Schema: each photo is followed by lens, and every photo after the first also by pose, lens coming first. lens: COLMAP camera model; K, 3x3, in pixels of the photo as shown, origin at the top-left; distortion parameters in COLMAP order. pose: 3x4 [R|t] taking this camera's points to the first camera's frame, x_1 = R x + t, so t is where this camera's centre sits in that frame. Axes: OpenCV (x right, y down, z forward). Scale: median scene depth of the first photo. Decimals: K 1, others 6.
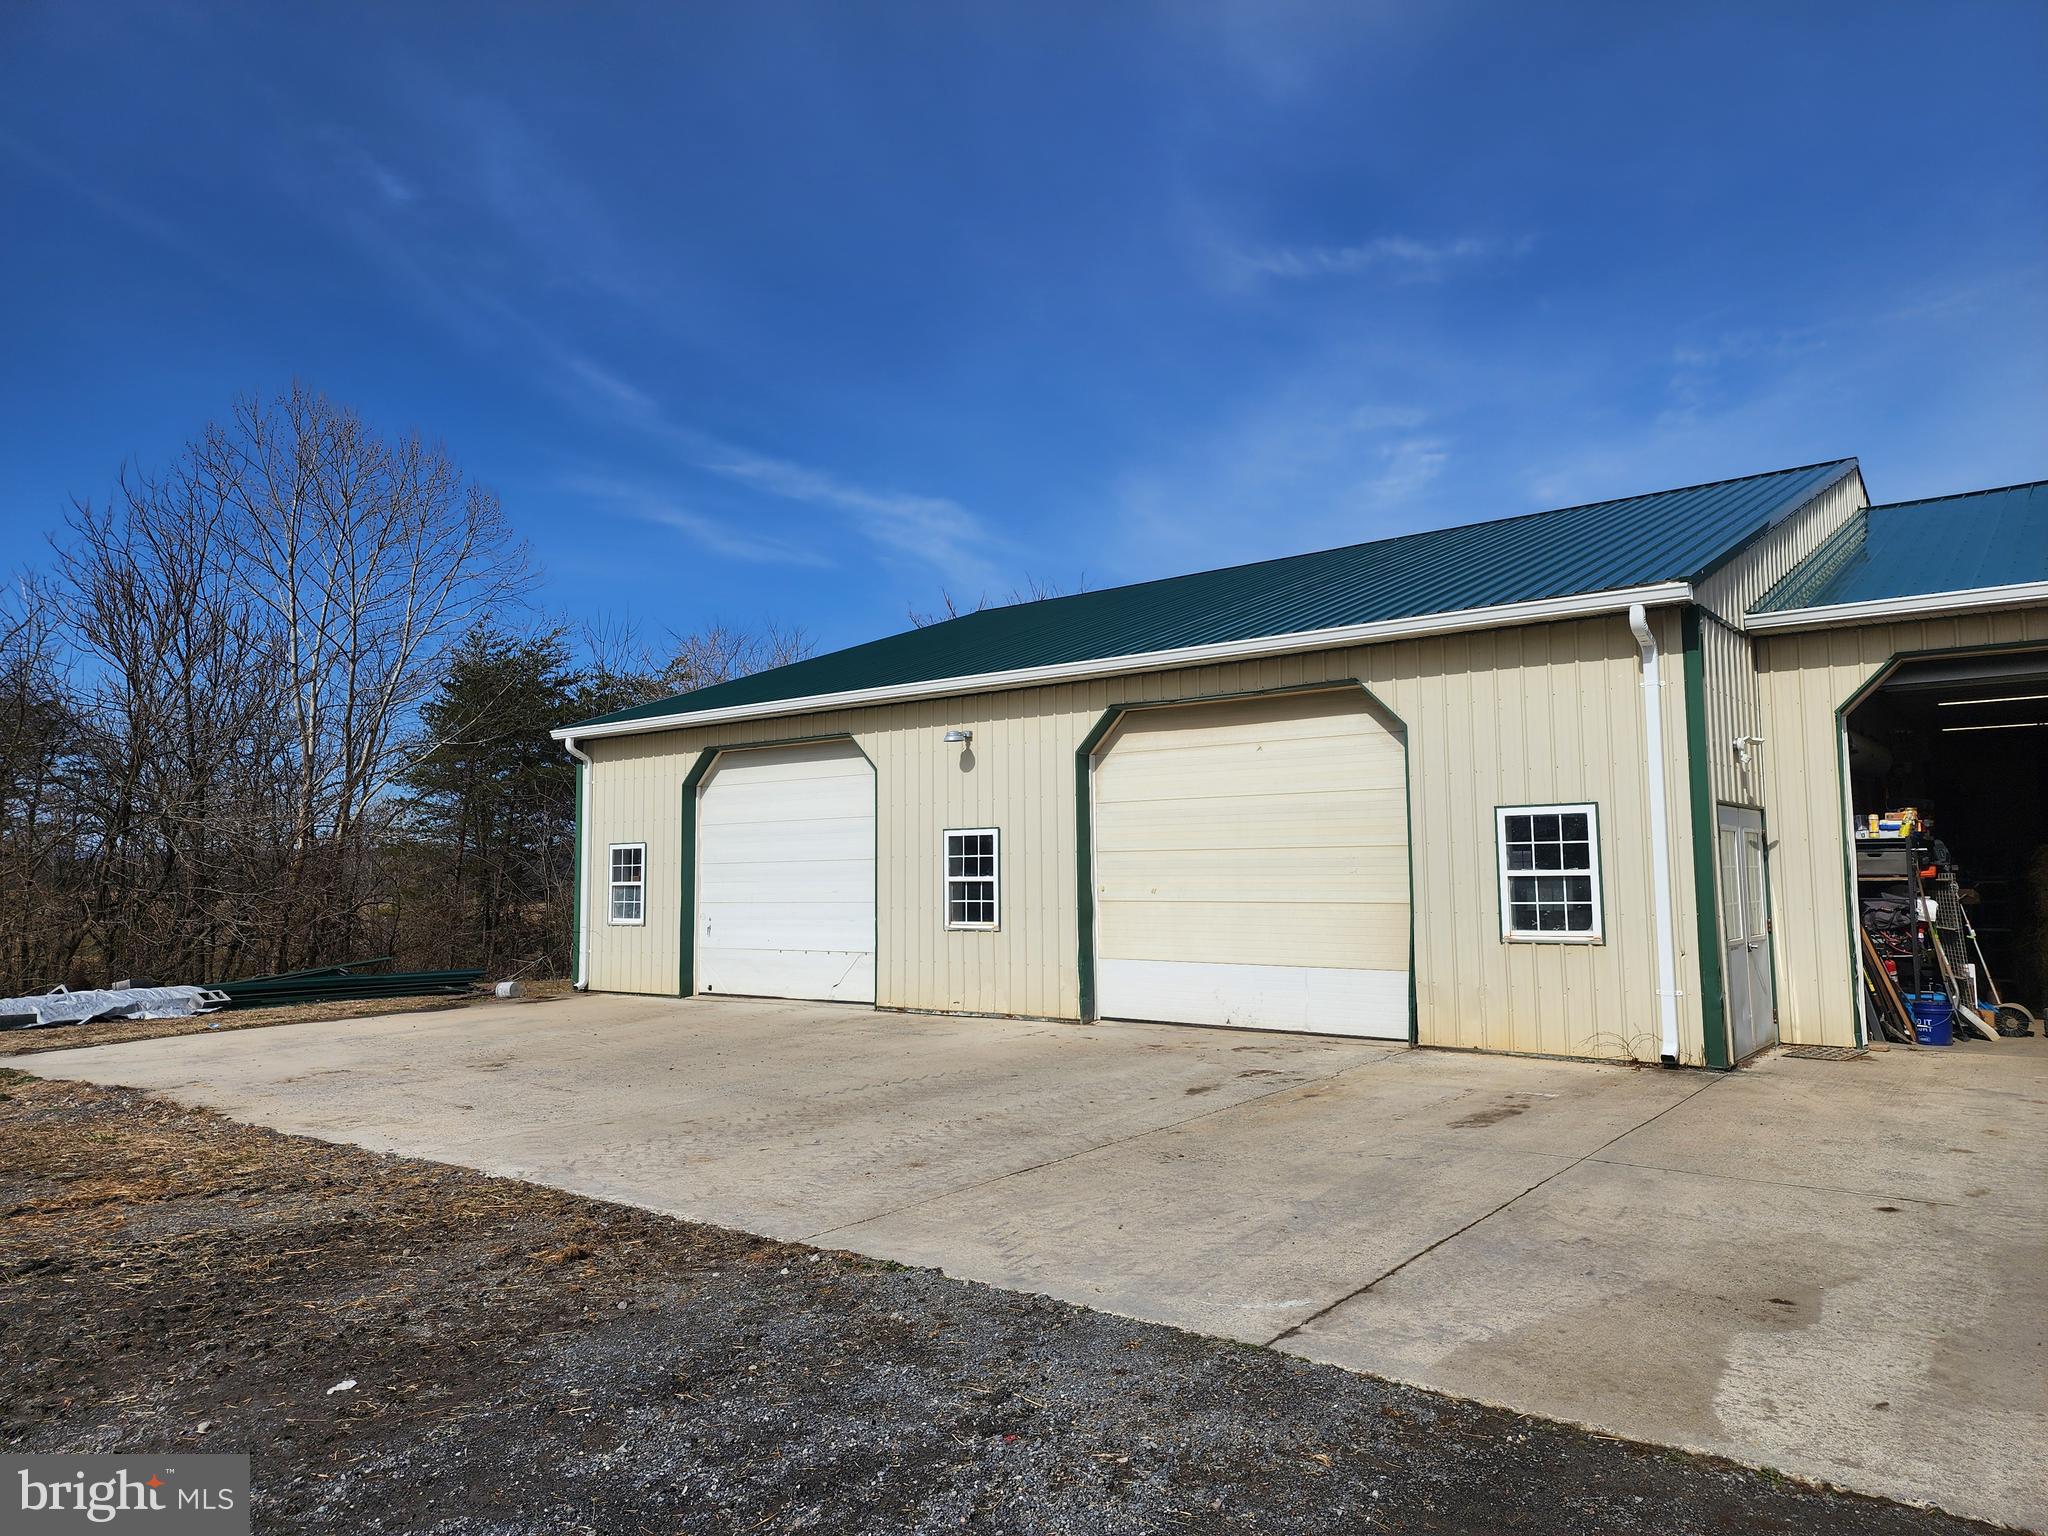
lens RADIAL K [[1358.8, 0, 1042.7], [0, 1358.8, 751.8], [0, 0, 1]] dist [0.080648, -0.056974]
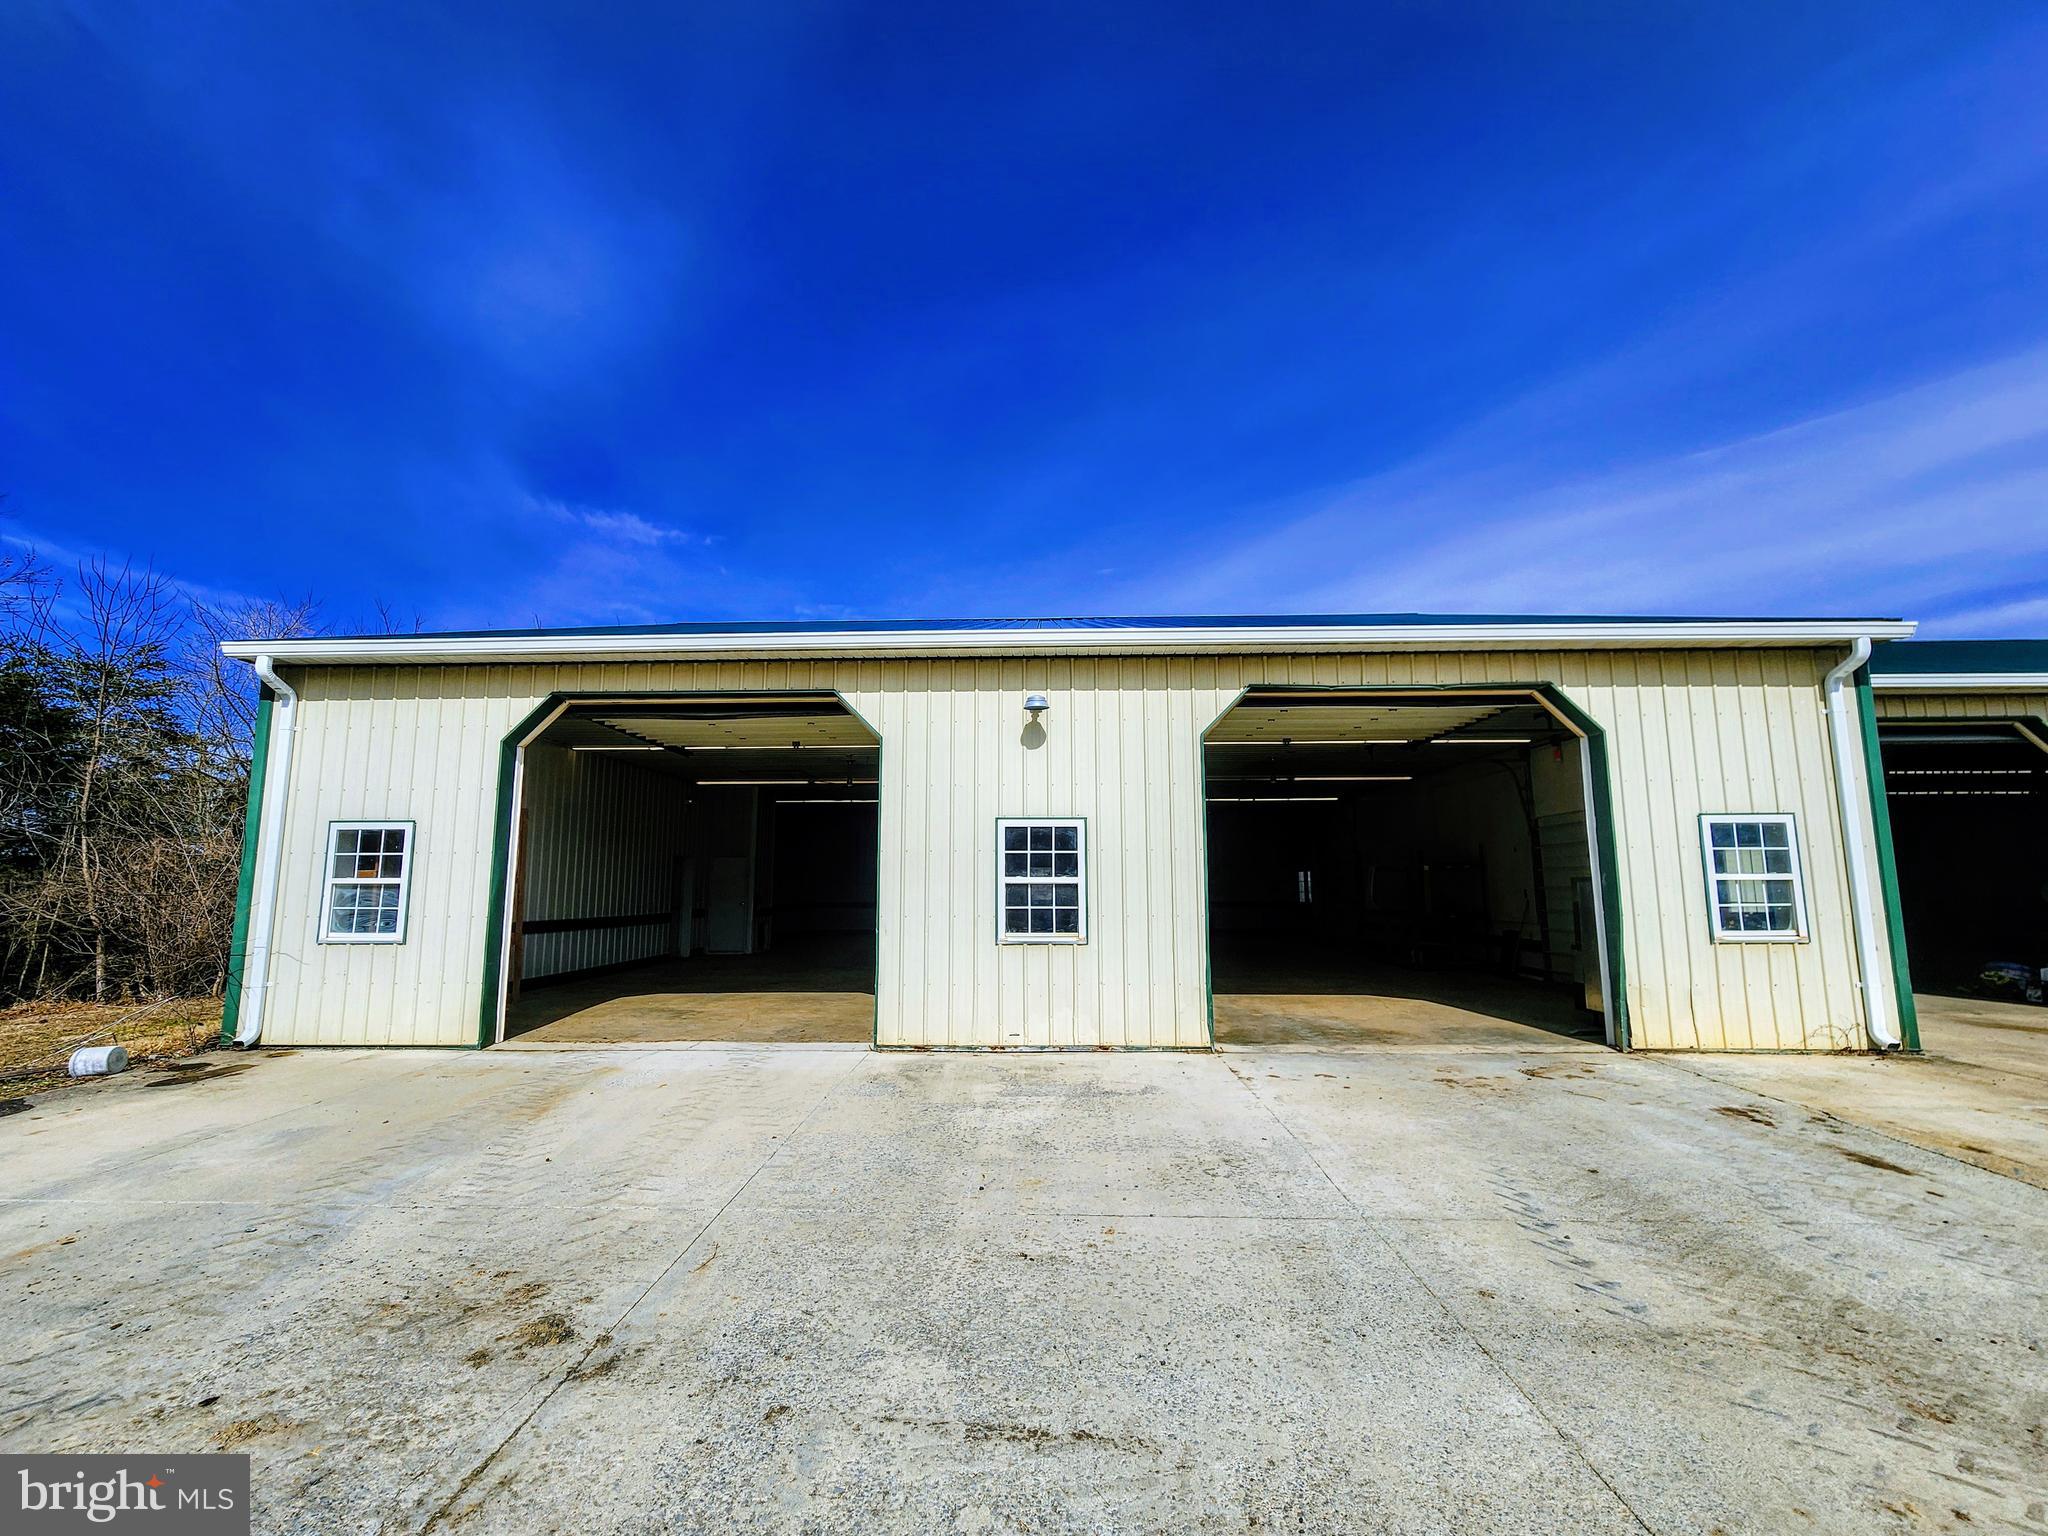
lens RADIAL K [[847.0, 0, 1012.8], [0, 847.0, 774.8], [0, 0, 1]] dist [0.000937, 0.000986]
pose [[0.811210, 0.086990, 0.578248, -0.420247], [-0.060987, 0.996066, -0.064289, 0.074485], [-0.581566, 0.016886, 0.813324, 0.687094]]
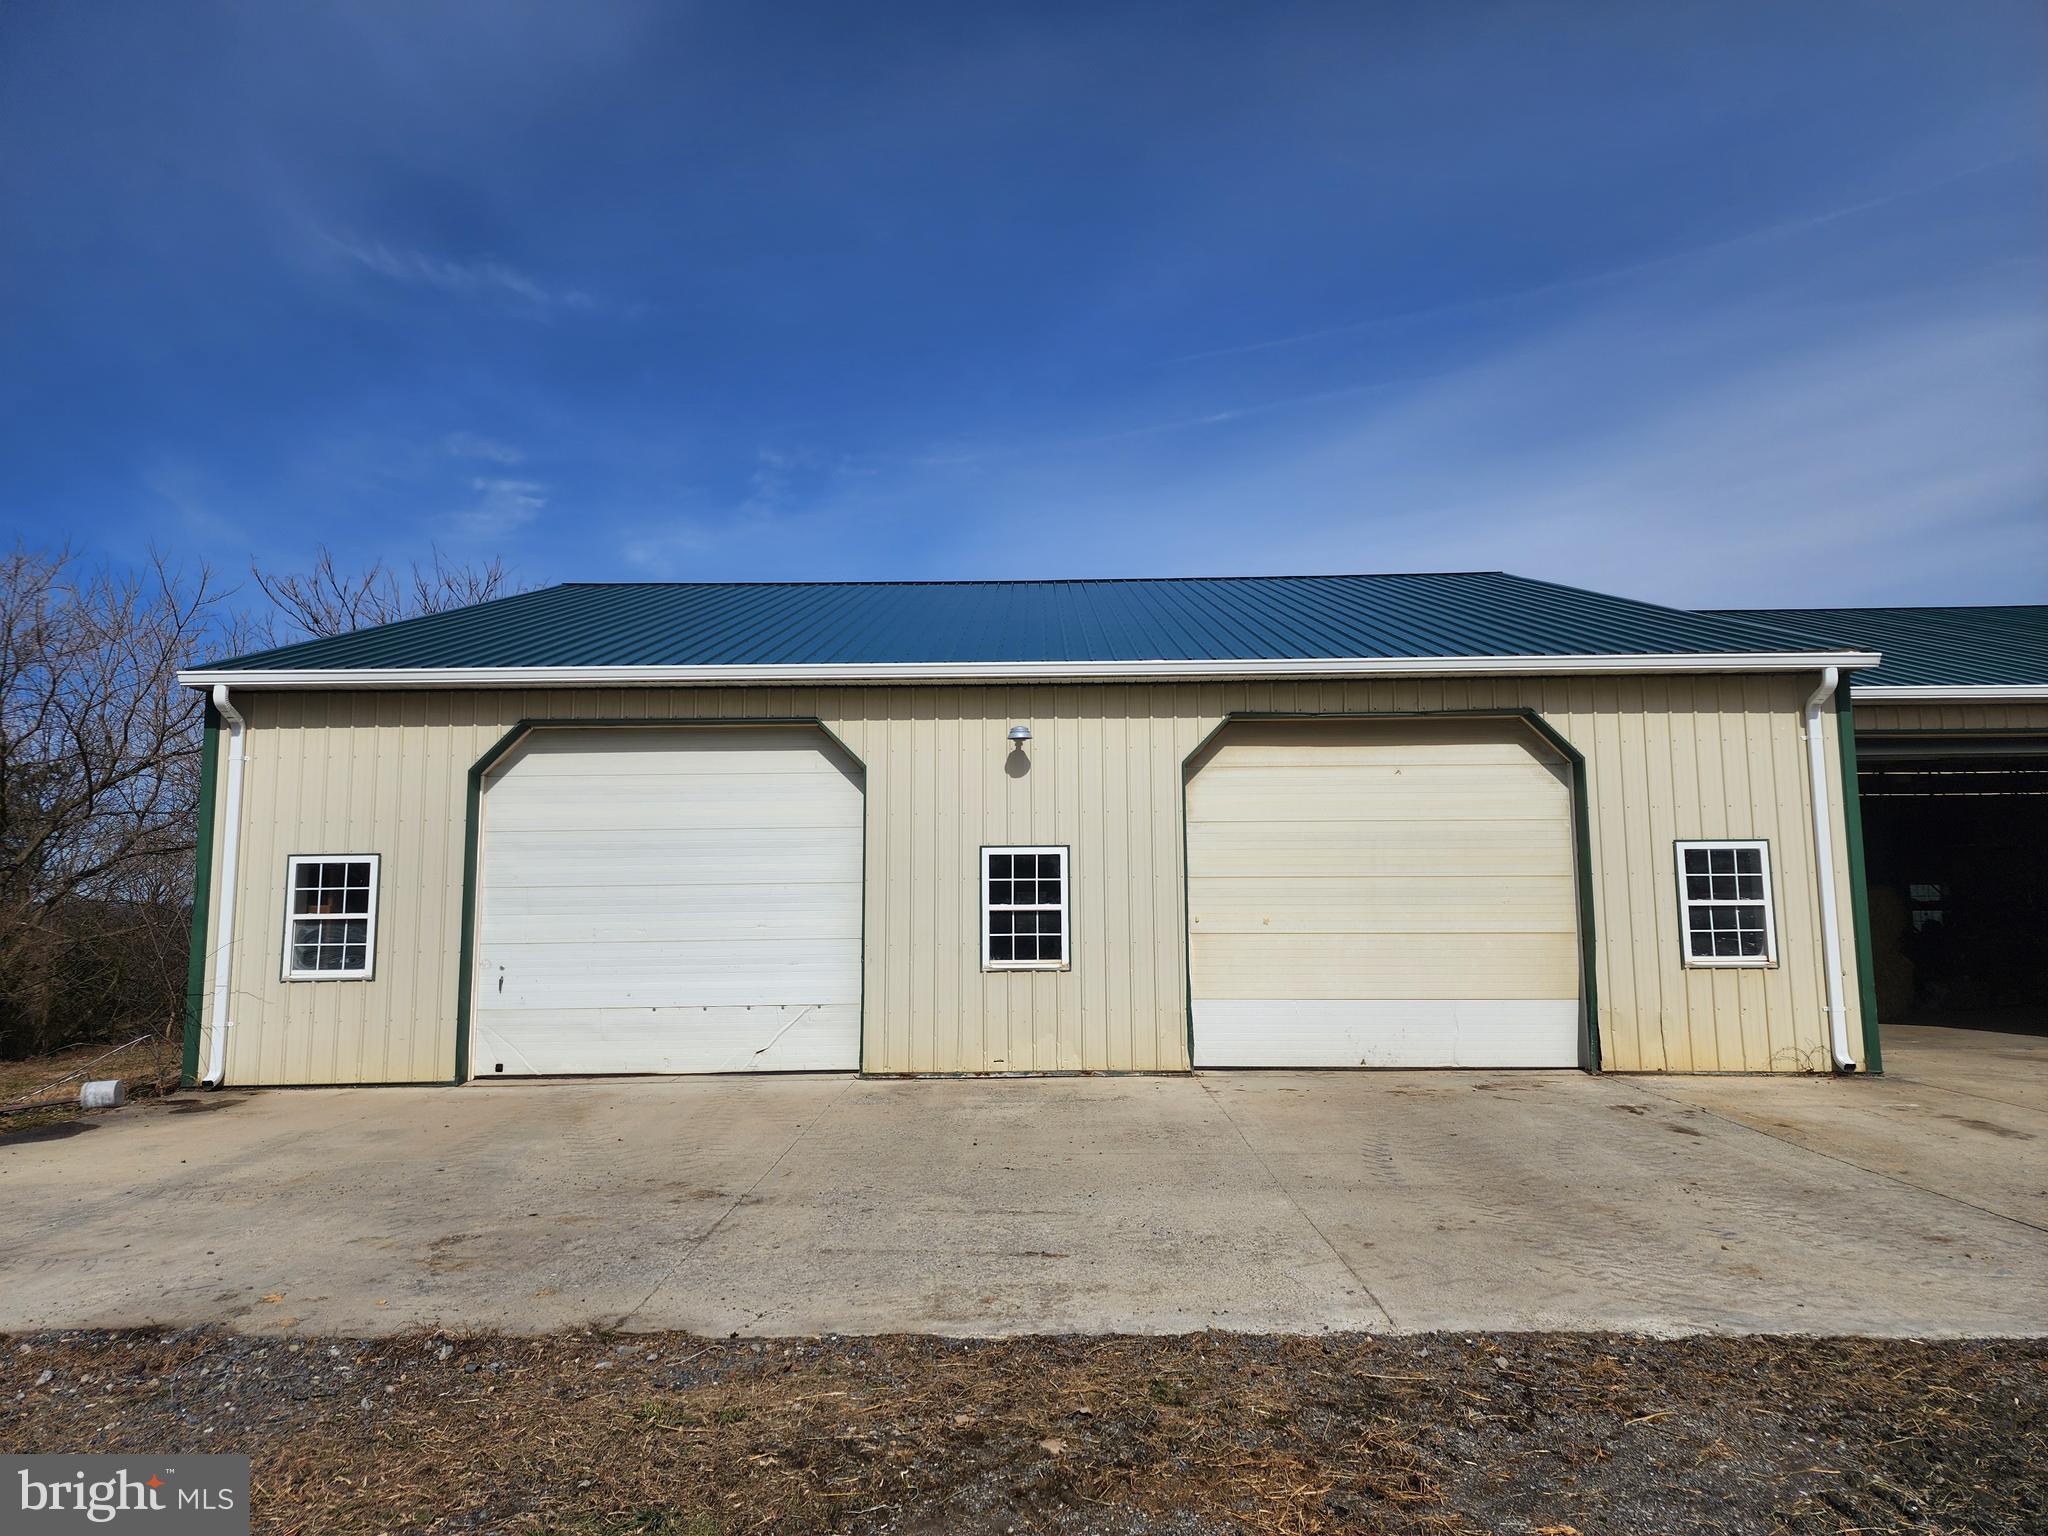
lens RADIAL K [[1358.8, 0, 1025.0], [0, 1358.8, 759.8], [0, 0, 1]] dist [0.080648, -0.056974]
pose [[0.797256, 0.075262, 0.598931, -0.633932], [-0.055706, 0.997136, -0.051148, 0.053626], [-0.601066, 0.007414, 0.799165, 0.395824]]
